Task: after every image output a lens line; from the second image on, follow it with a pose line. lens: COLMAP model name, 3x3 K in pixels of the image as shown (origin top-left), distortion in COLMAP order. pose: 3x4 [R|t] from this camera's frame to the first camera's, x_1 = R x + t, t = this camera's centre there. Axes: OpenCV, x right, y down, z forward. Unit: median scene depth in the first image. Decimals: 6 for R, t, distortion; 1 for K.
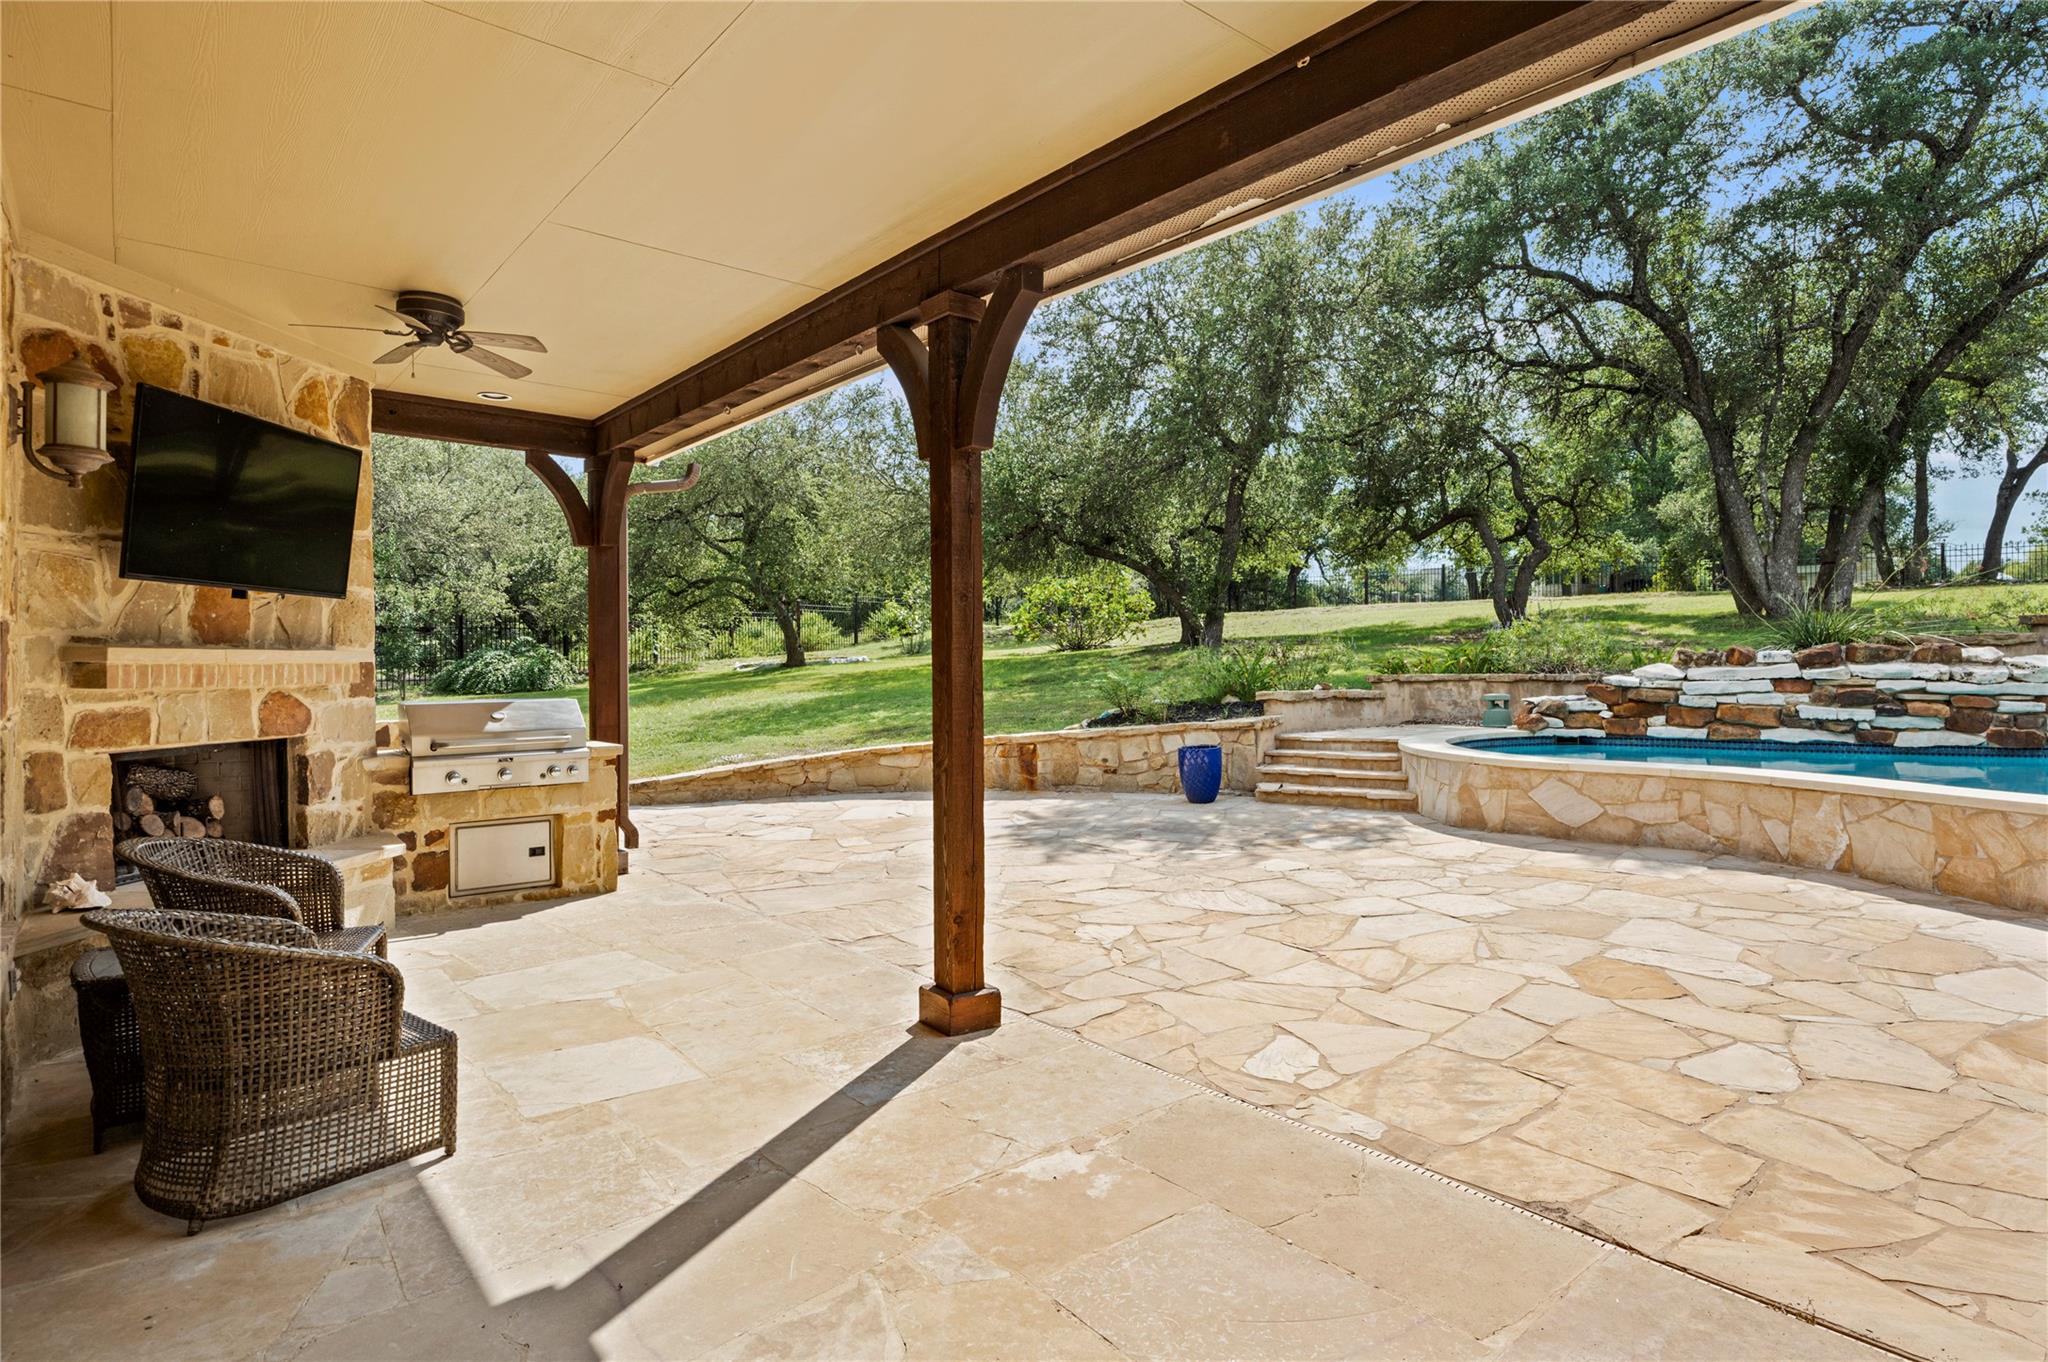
lens RADIAL K [[1081.8, 0, 1024.3], [0, 1081.8, 661.1], [0, 0, 1]] dist [-0.002753, -0.001243]
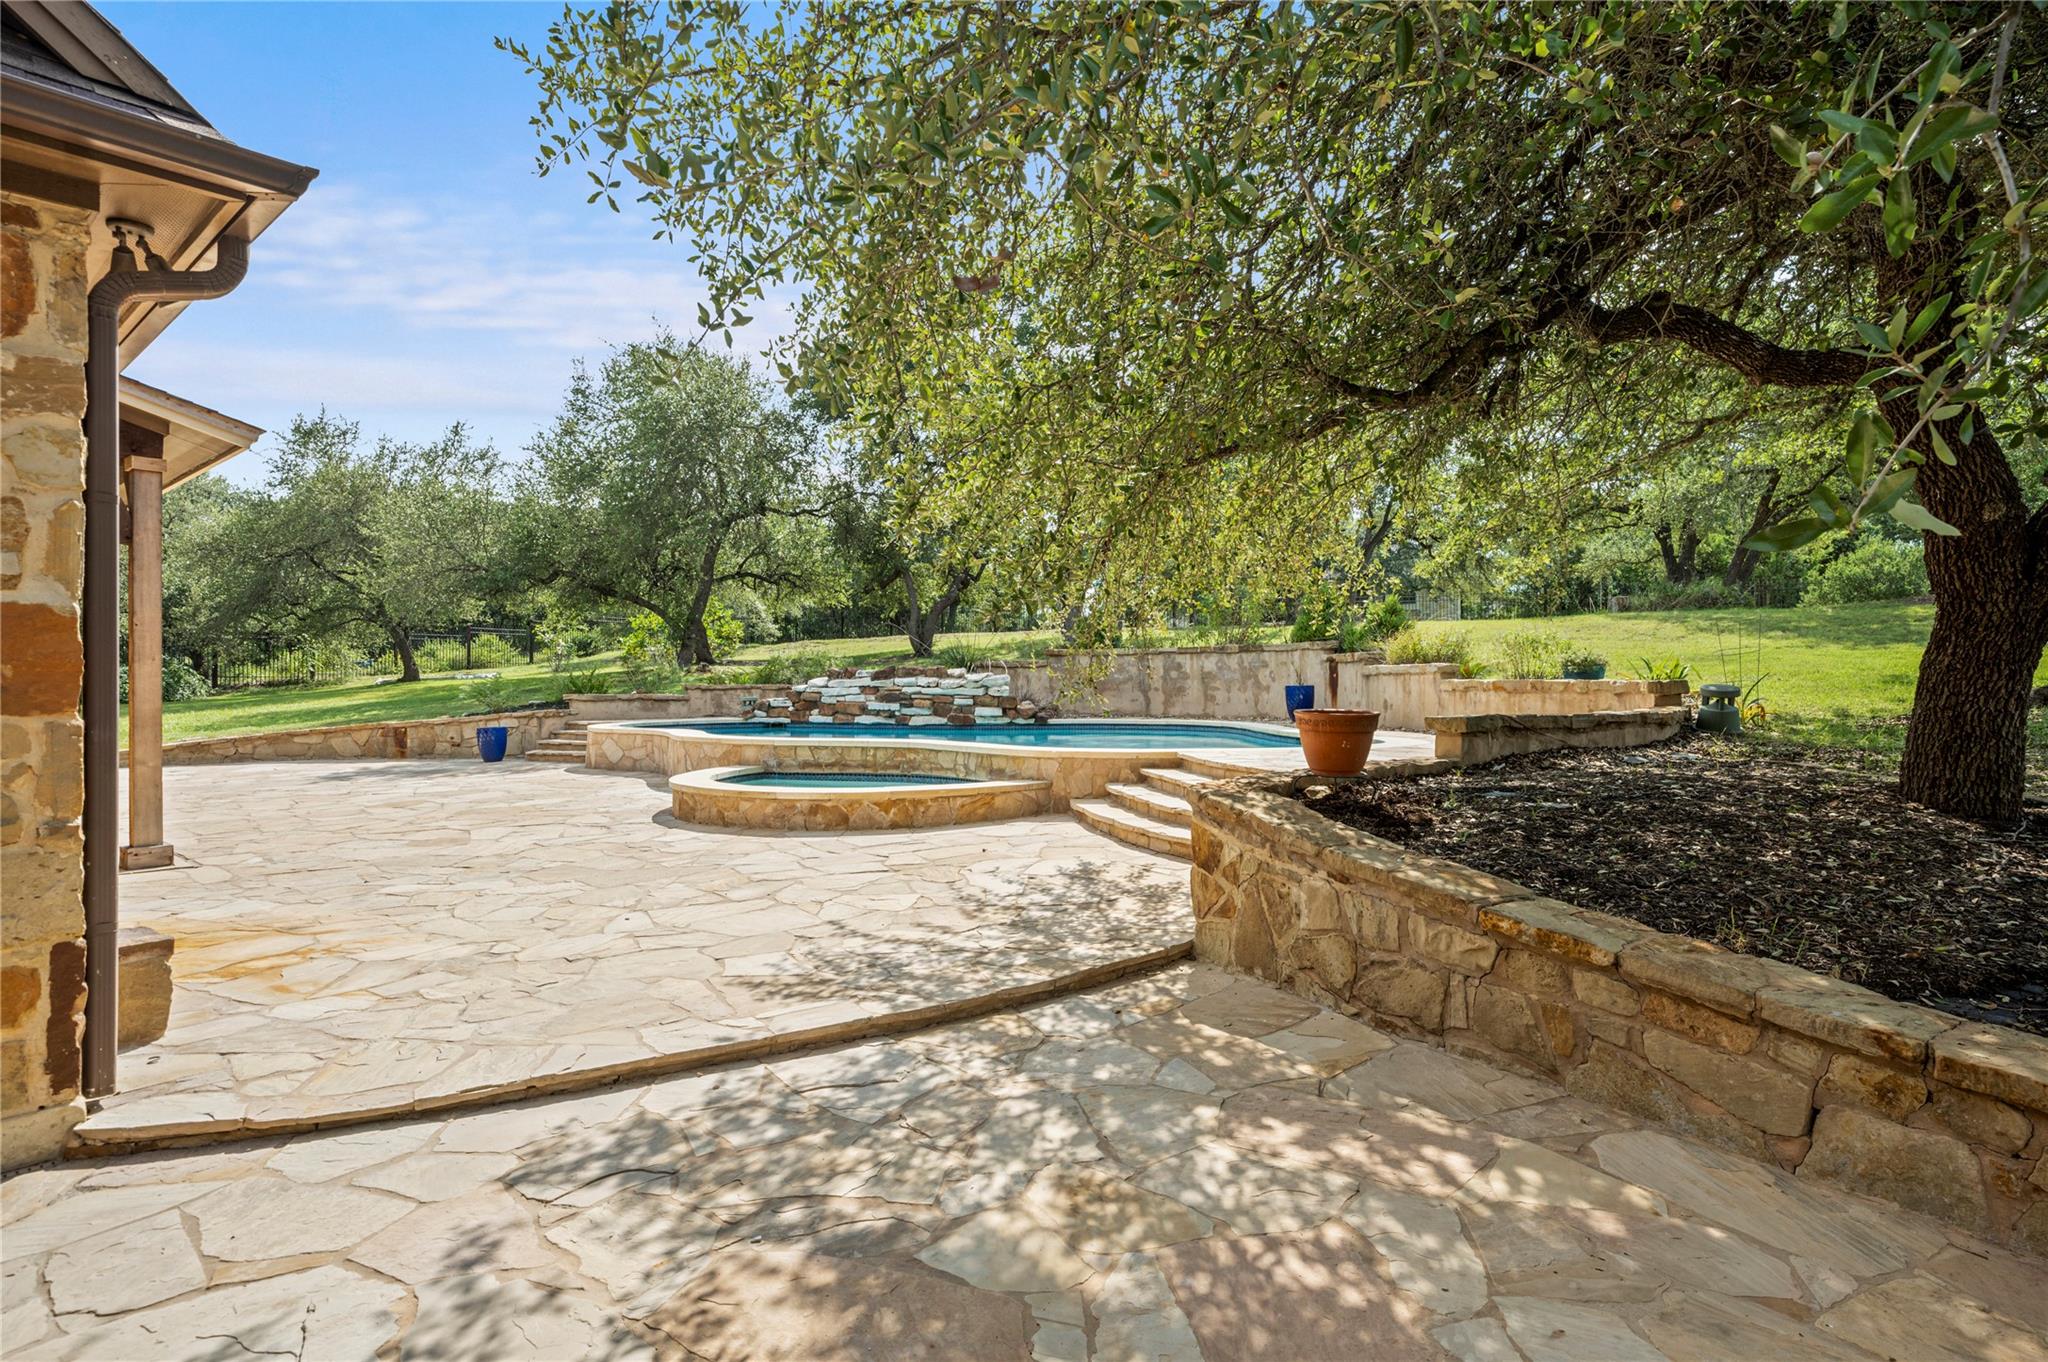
lens RADIAL K [[1081.8, 0, 1036.9], [0, 1081.8, 679.5], [0, 0, 1]] dist [-0.002753, -0.001243]
pose [[0.987062, 0.002904, 0.160315, 0.697522], [-0.002521, 0.999993, -0.002594, 0.009234], [-0.160322, 0.002157, 0.987062, -0.721369]]
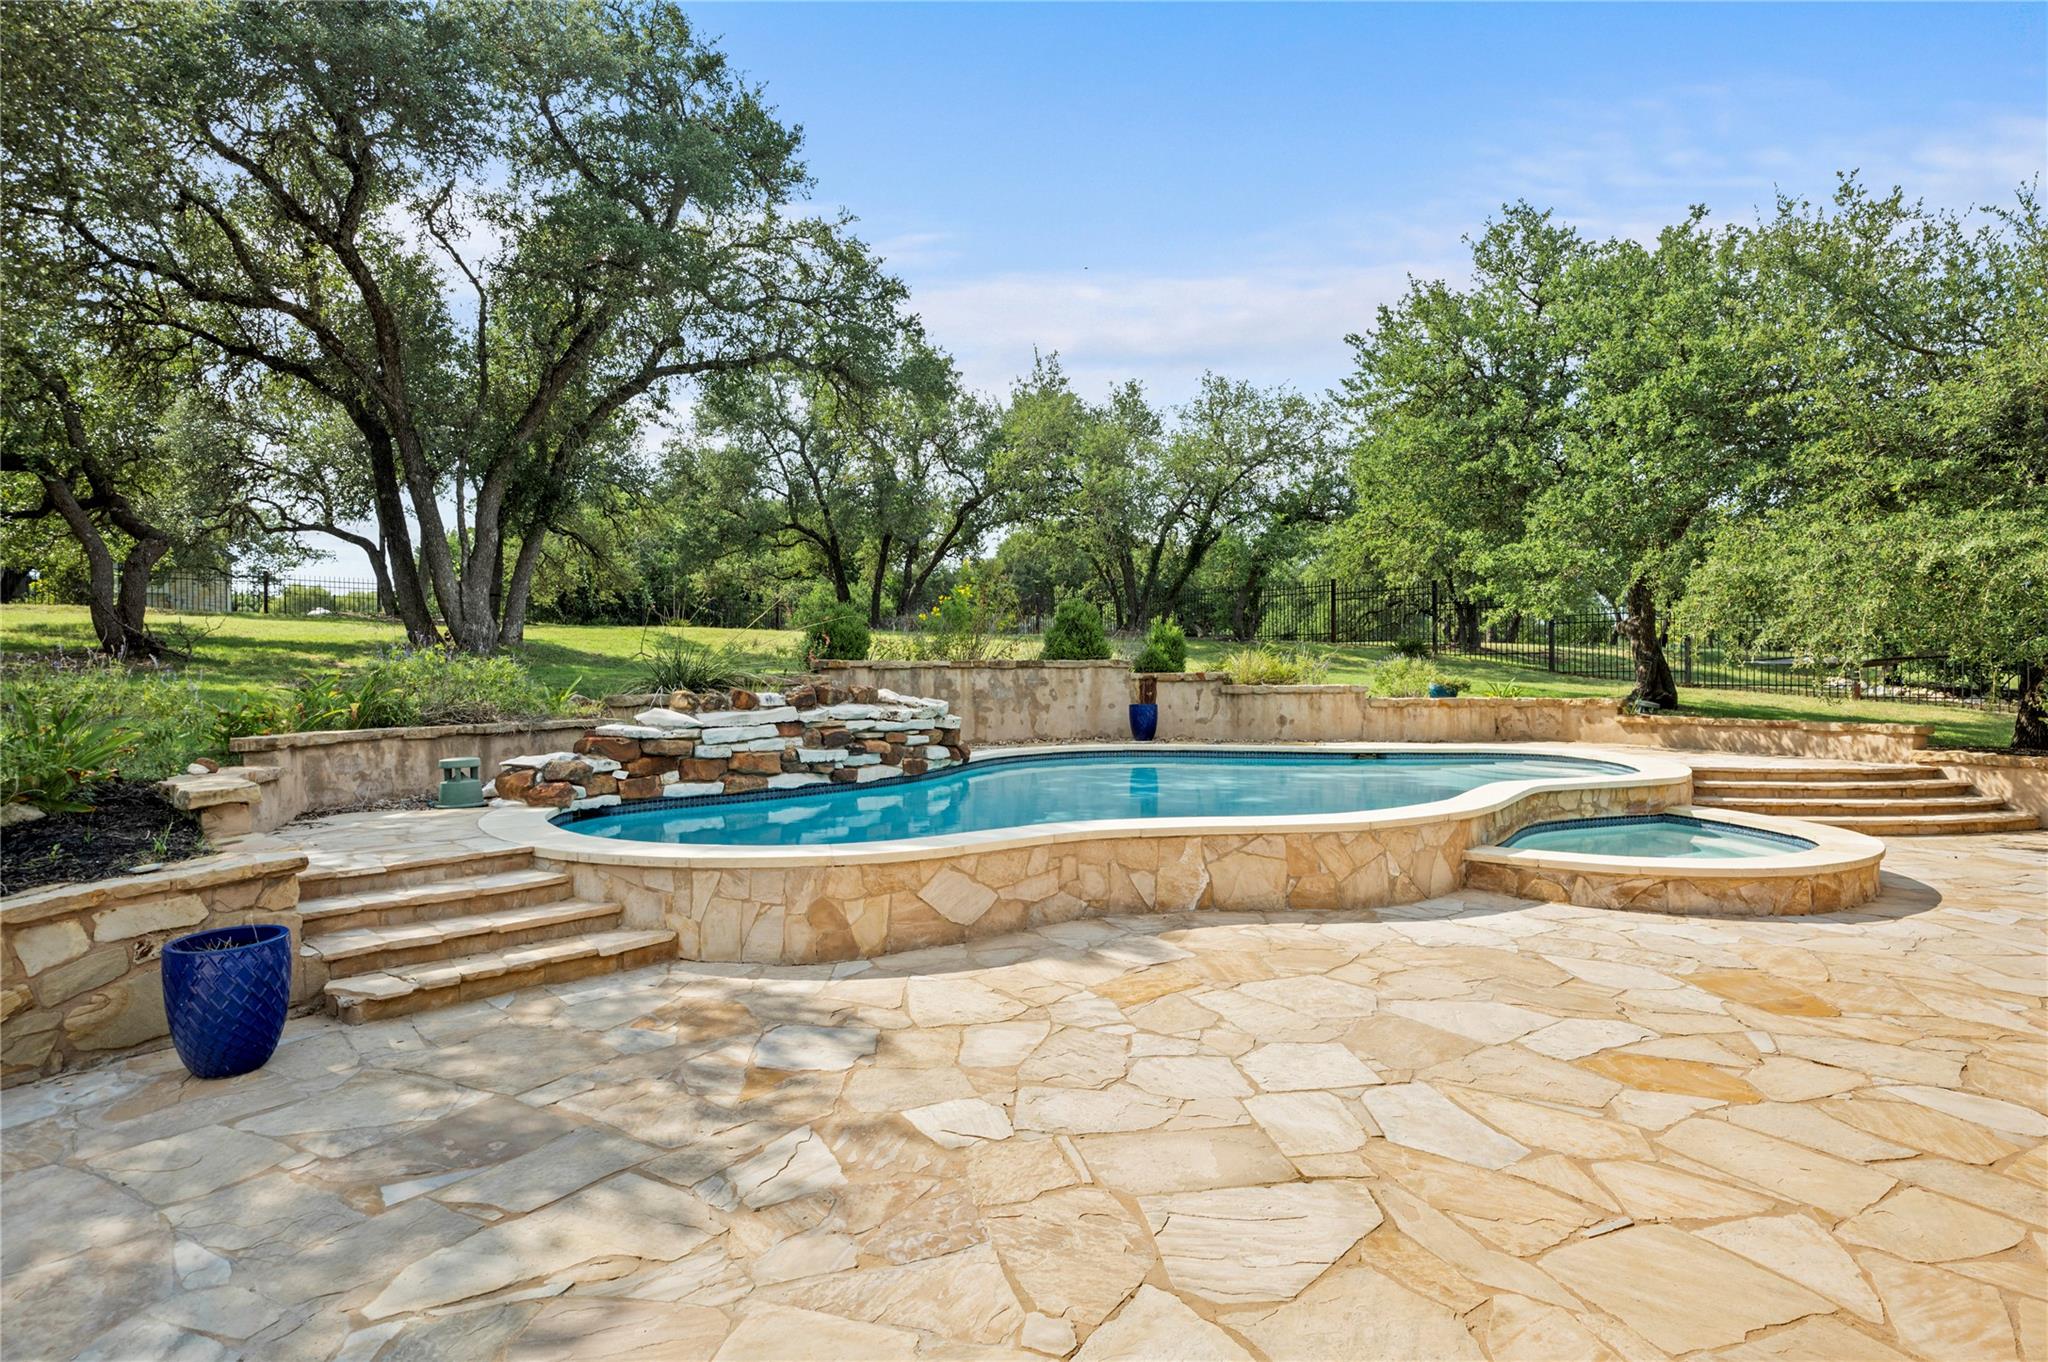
lens RADIAL K [[1064.4, 0, 1037.5], [0, 1064.4, 680.8], [0, 0, 1]] dist [0.004421, 0.000774]
pose [[0.163724, 0.001429, 0.986505, -0.193104], [0.003313, 0.999993, -0.001998, -0.018136], [-0.986501, 0.003595, 0.163718, 0.622543]]
